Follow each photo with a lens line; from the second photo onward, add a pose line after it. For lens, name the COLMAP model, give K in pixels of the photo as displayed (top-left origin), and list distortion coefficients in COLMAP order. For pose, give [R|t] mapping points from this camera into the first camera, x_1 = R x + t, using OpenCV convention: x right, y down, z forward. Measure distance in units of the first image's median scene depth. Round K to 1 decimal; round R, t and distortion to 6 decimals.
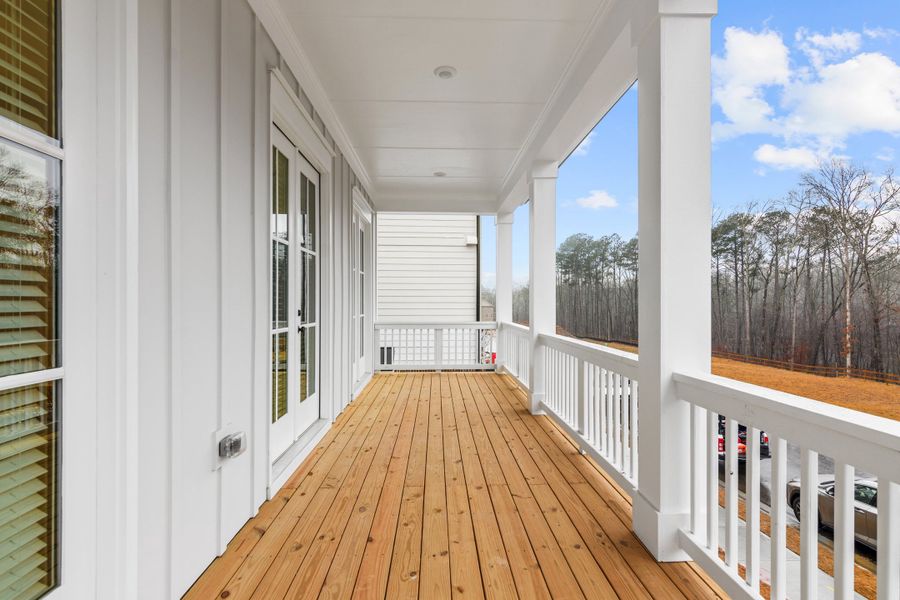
lens RADIAL K [[439.4, 0, 449.3], [0, 439.4, 301.1], [0, 0, 1]] dist [-0.003312, 0.001741]
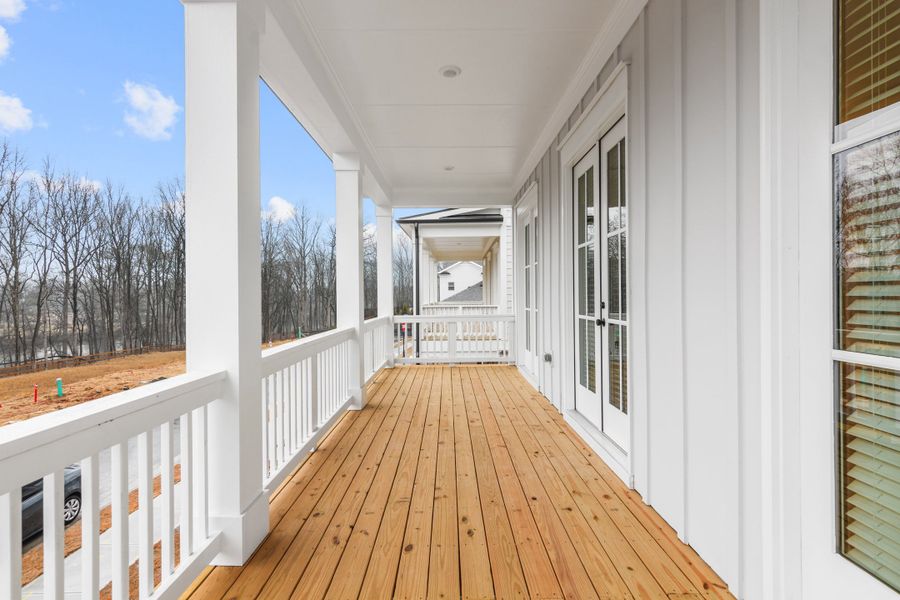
lens RADIAL K [[439.4, 0, 448.1], [0, 439.4, 298.7], [0, 0, 1]] dist [-0.003312, 0.001741]
pose [[-0.999500, 0.002328, 0.031535, -0.028039], [0.002312, 0.999997, -0.000546, 0.010625], [-0.031536, -0.000473, -0.999503, 1.956141]]
